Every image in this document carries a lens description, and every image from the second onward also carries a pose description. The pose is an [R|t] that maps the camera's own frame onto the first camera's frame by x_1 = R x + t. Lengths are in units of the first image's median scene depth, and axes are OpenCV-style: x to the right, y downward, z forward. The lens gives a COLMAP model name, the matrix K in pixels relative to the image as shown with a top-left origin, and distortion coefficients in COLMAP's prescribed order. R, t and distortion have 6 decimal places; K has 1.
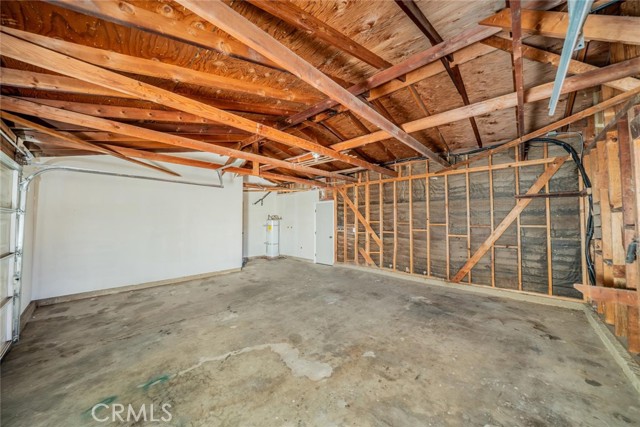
lens RADIAL K [[224.5, 0, 323.8], [0, 224.5, 213.5], [0, 0, 1]] dist [-0.000999, -0.000101]
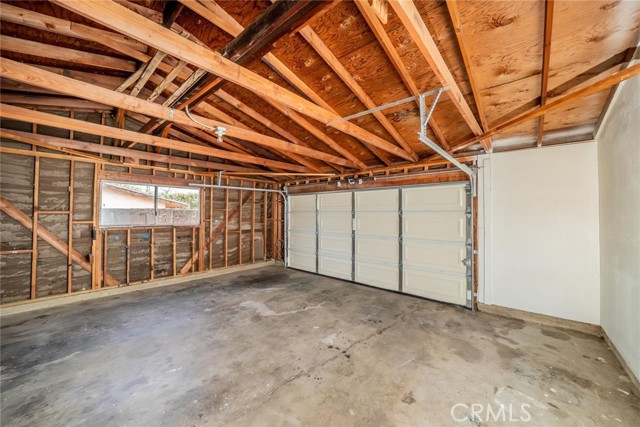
lens RADIAL K [[224.5, 0, 323.8], [0, 224.5, 213.5], [0, 0, 1]] dist [-0.000999, -0.000101]
pose [[-0.999702, 0.003906, -0.024108, -0.419848], [0.004680, 0.999472, -0.032149, 0.039144], [0.023969, -0.032253, -0.999192, 2.029734]]
